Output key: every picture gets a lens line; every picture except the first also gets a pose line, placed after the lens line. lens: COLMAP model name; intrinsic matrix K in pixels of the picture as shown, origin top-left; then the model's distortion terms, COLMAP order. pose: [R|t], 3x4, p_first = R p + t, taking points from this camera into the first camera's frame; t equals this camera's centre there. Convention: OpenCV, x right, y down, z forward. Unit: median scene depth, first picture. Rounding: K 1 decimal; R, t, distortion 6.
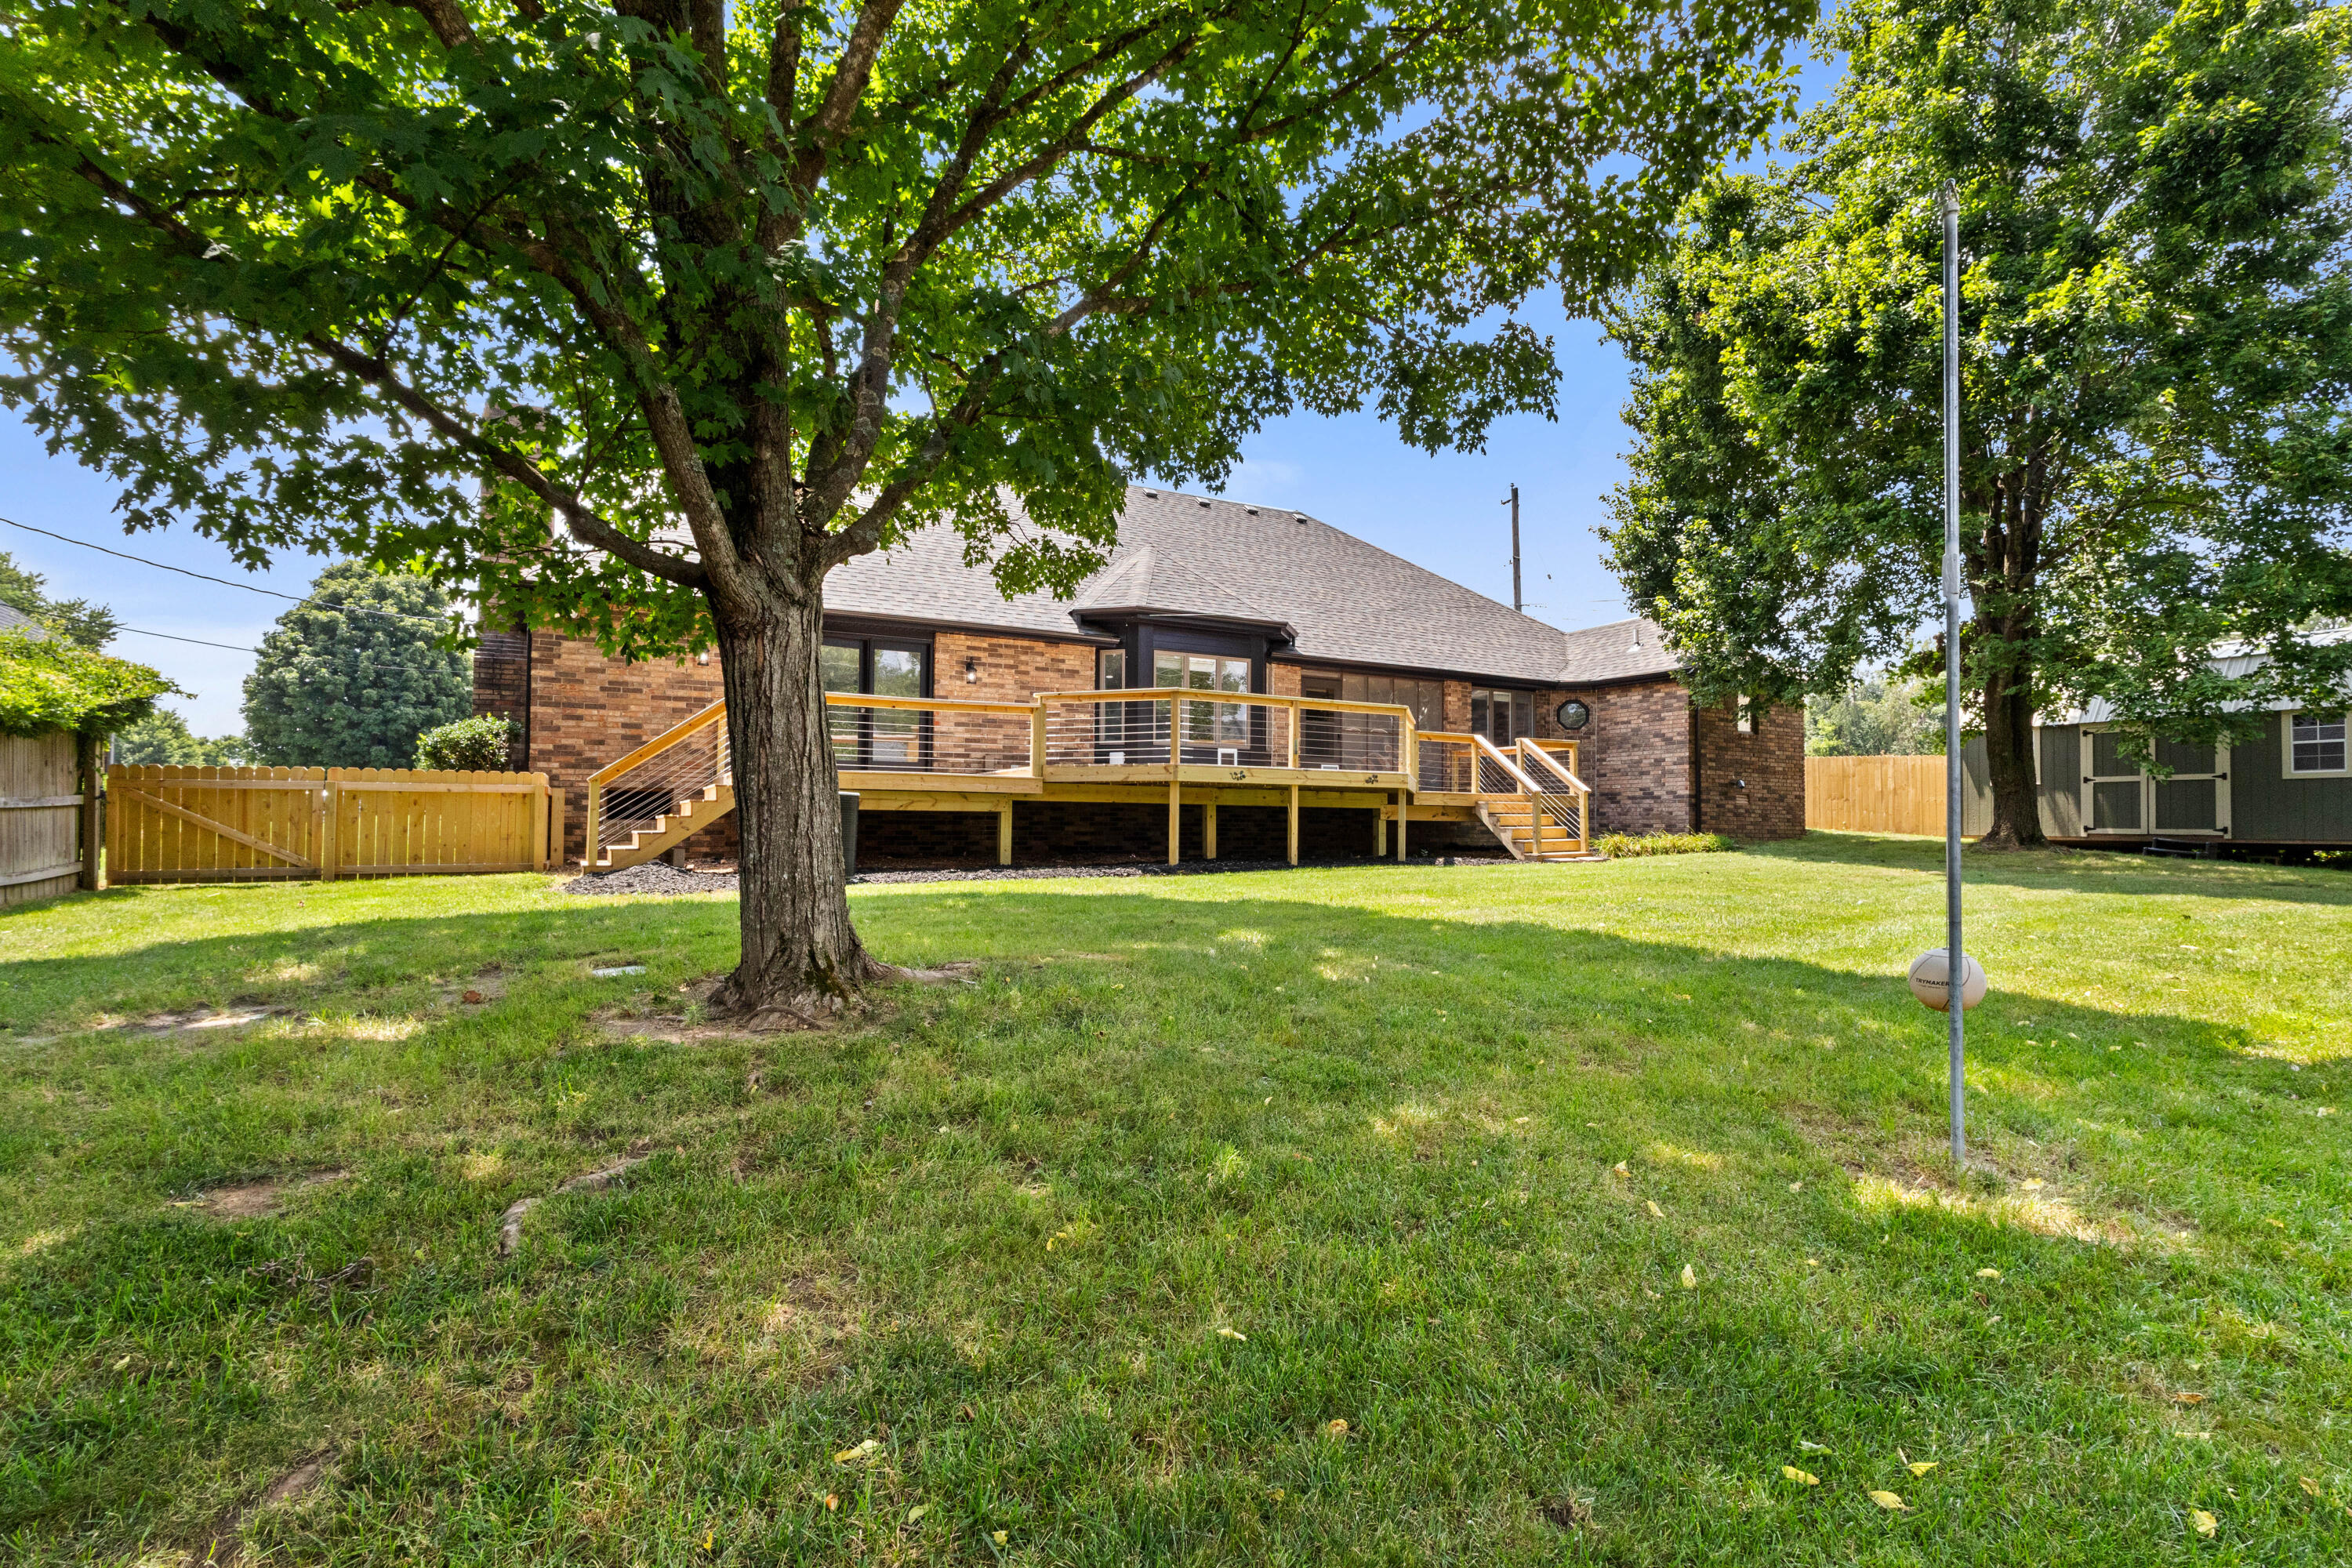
lens RADIAL K [[1105.7, 0, 1187.1], [0, 1105.7, 794.2], [0, 0, 1]] dist [0.005218, 0.000508]
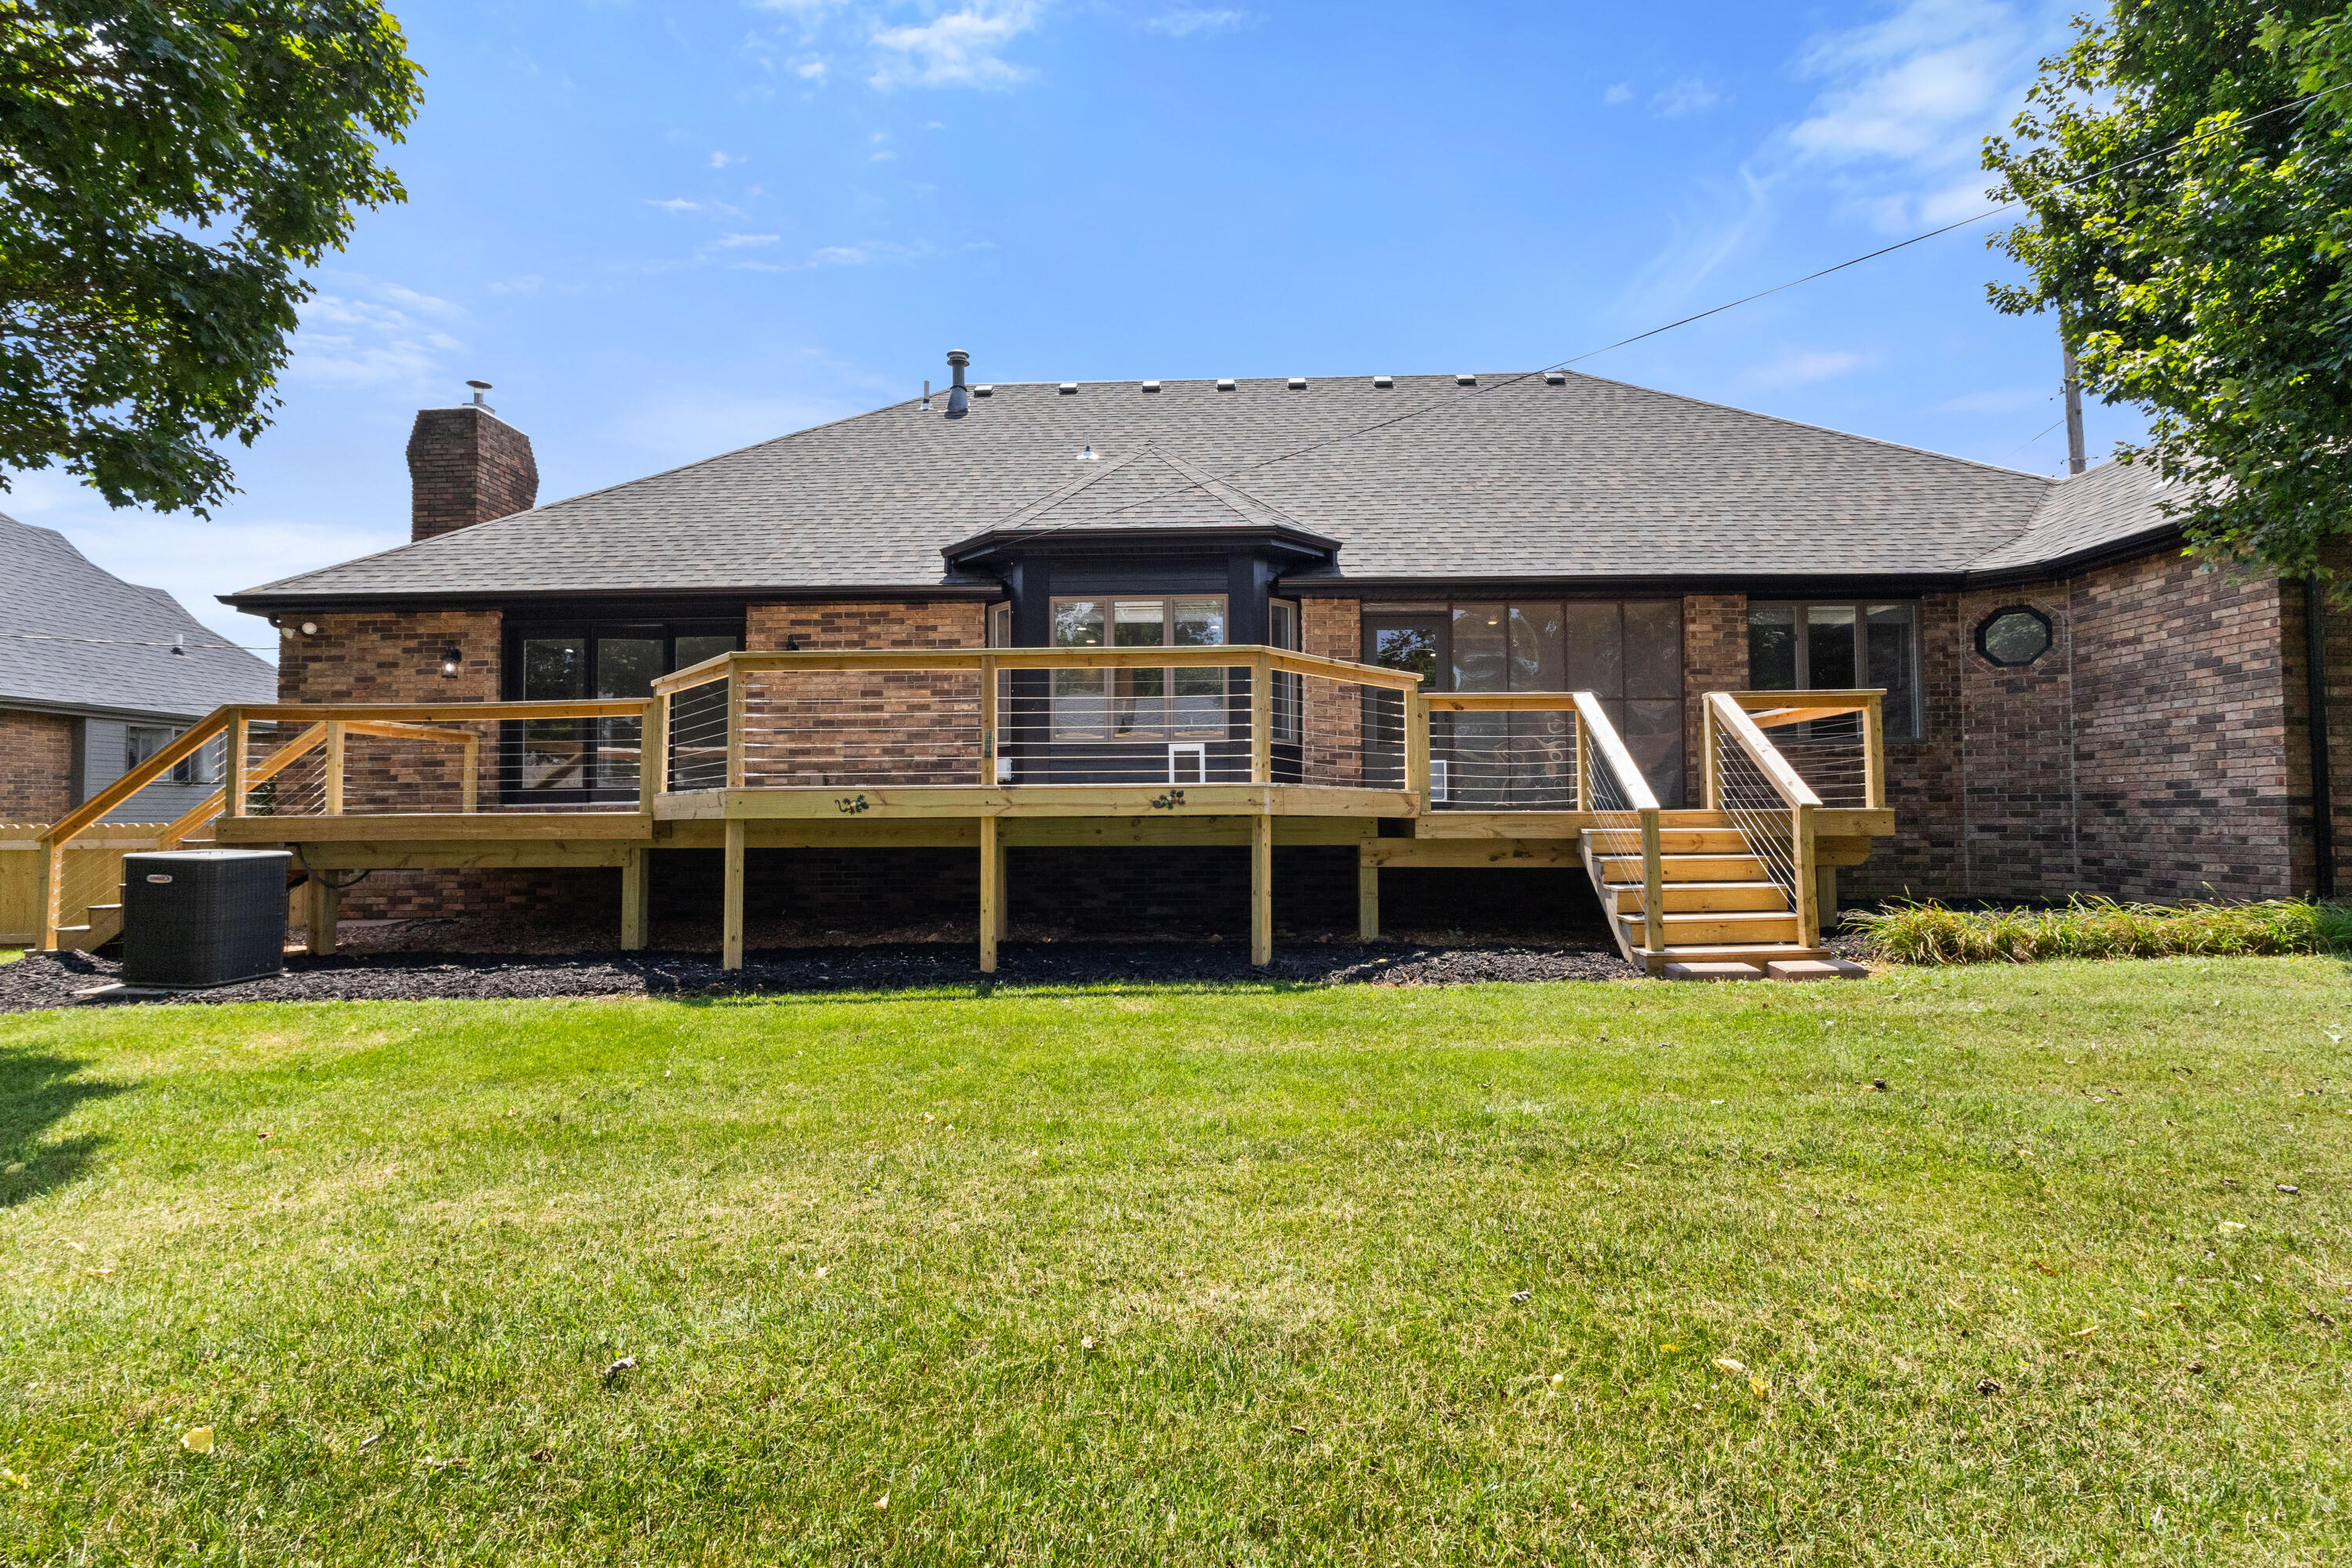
lens RADIAL K [[1105.7, 0, 1176.5], [0, 1105.7, 776.7], [0, 0, 1]] dist [0.005218, 0.000508]
pose [[0.858645, -0.033128, -0.511499, 0.358777], [0.027080, 0.999447, -0.019273, -0.012144], [0.511855, 0.002697, 0.859068, 0.490795]]
